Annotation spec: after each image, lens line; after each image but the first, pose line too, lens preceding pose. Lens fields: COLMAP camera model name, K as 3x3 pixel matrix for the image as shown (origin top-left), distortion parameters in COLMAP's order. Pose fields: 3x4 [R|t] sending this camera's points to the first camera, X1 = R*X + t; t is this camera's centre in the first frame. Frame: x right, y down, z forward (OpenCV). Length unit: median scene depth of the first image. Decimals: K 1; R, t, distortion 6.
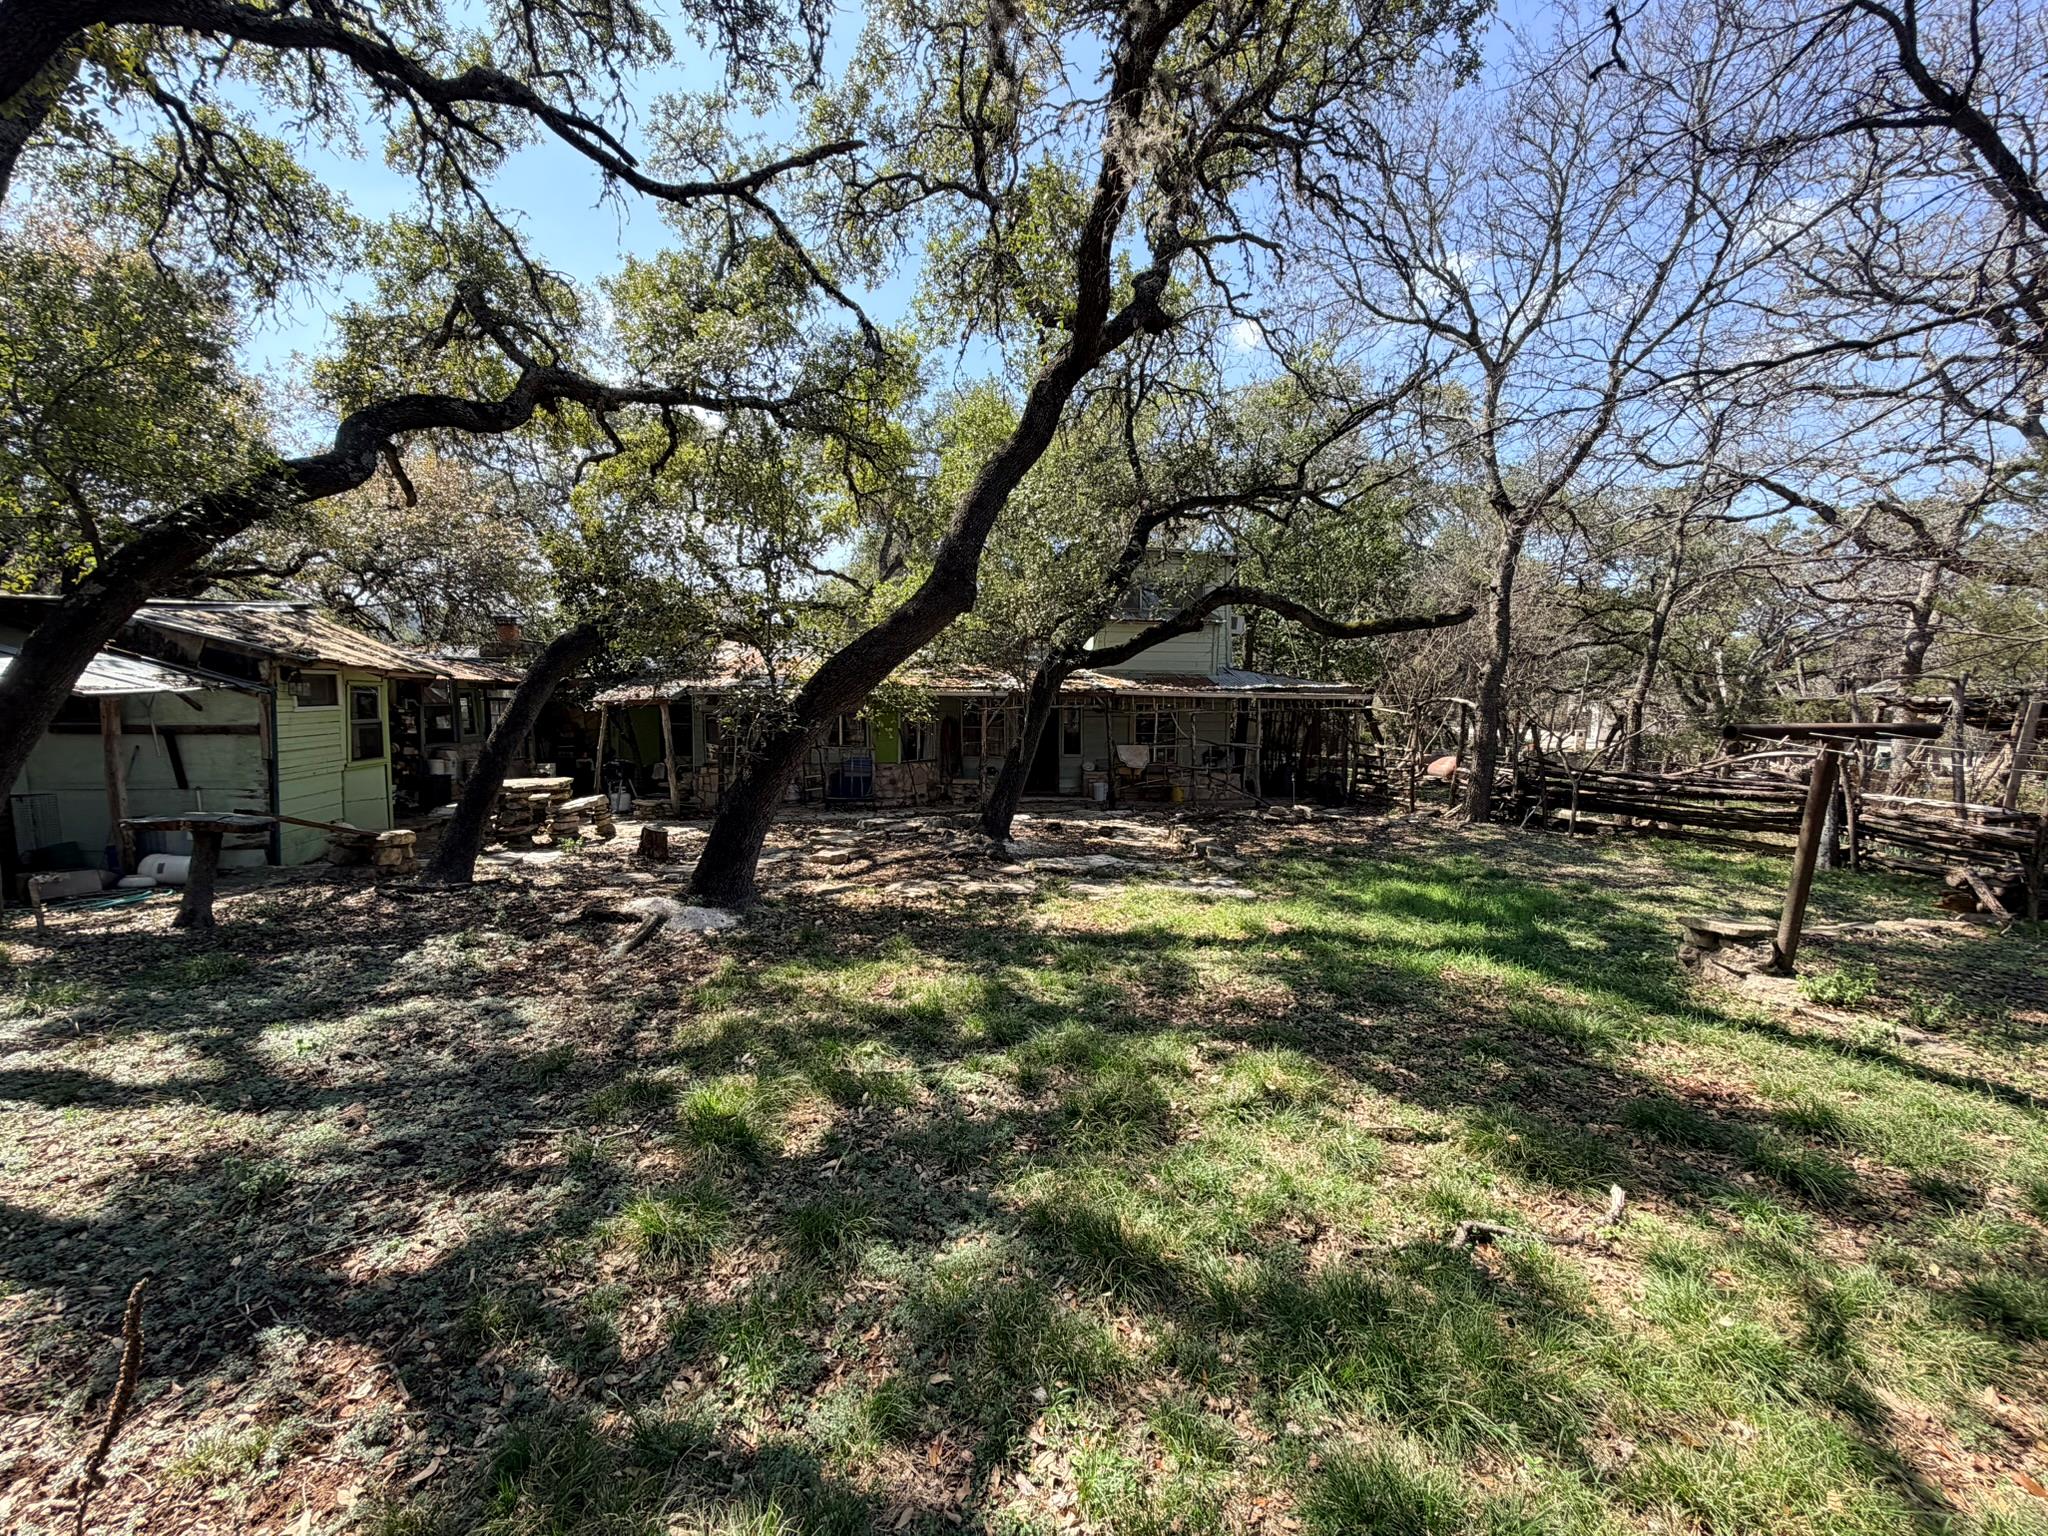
lens RADIAL K [[819.2, 0, 1020.3], [0, 819.2, 766.6], [0, 0, 1]] dist [-0.002517, -0.000128]
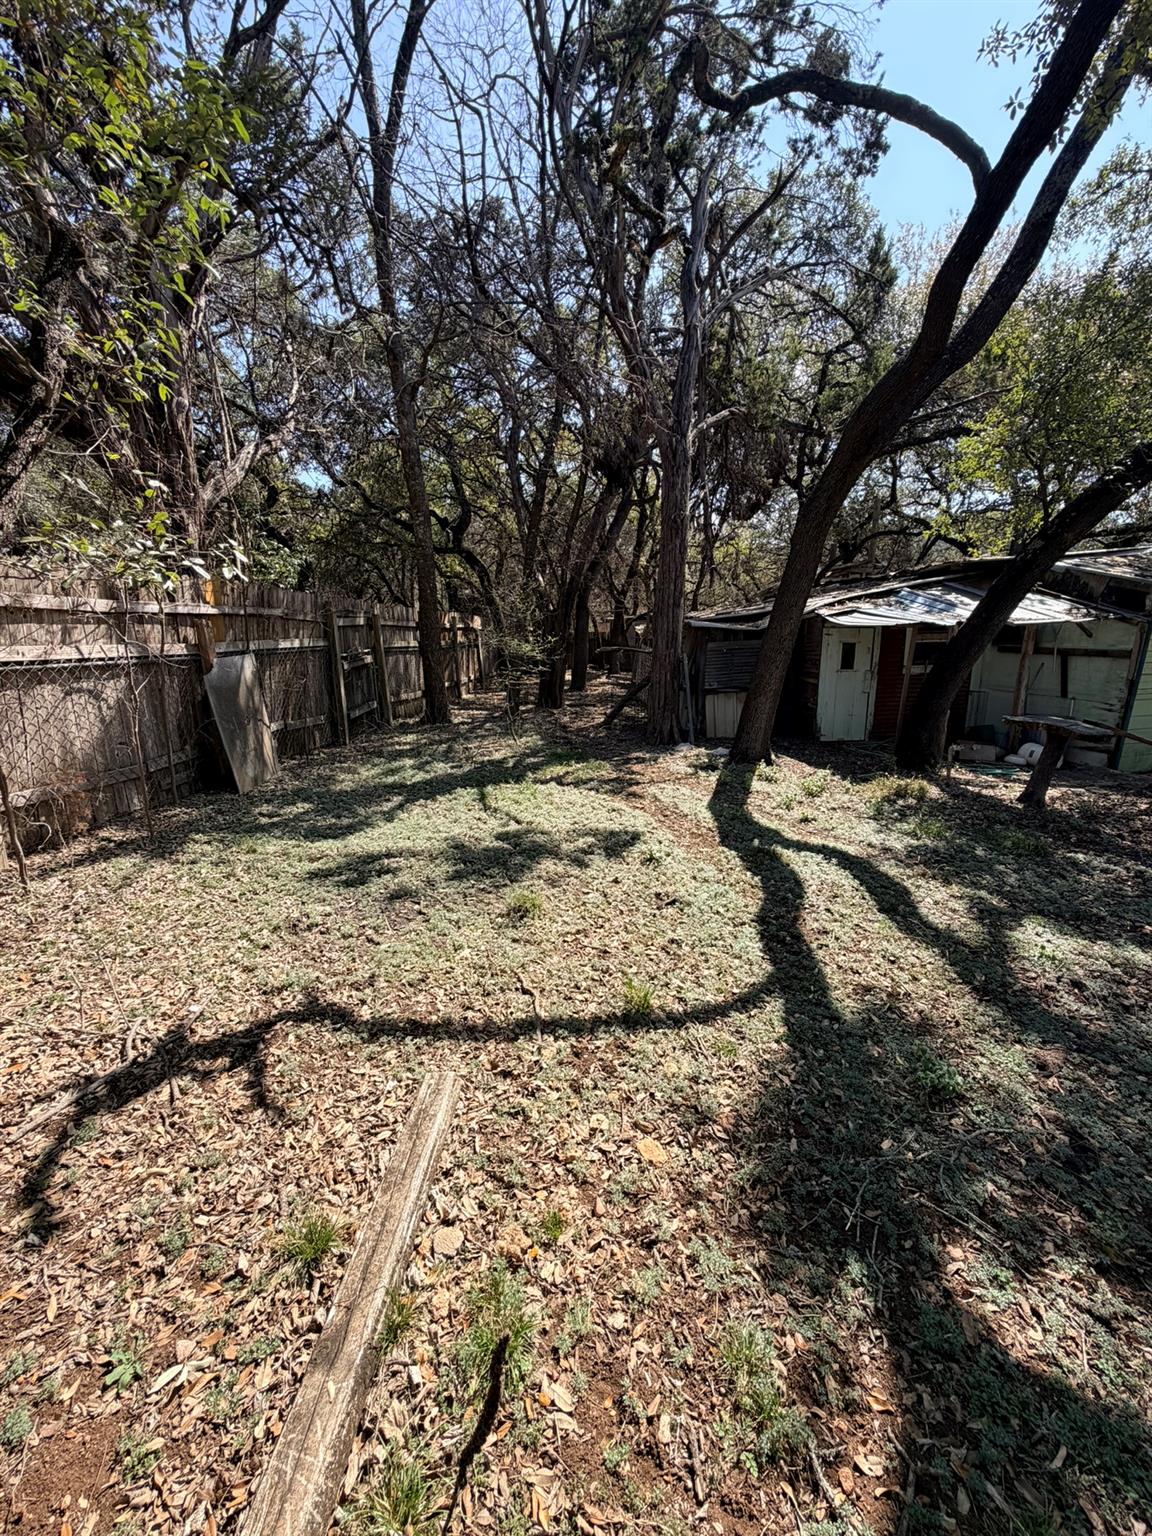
lens RADIAL K [[614.4, 0, 574.6], [0, 614.4, 767.4], [0, 0, 1]] dist [-0.002517, -0.000128]
pose [[0.066533, 0.216537, -0.974005, -0.104441], [-0.085311, 0.973828, 0.210670, -0.004878], [0.994130, 0.069077, 0.083265, 0.166740]]
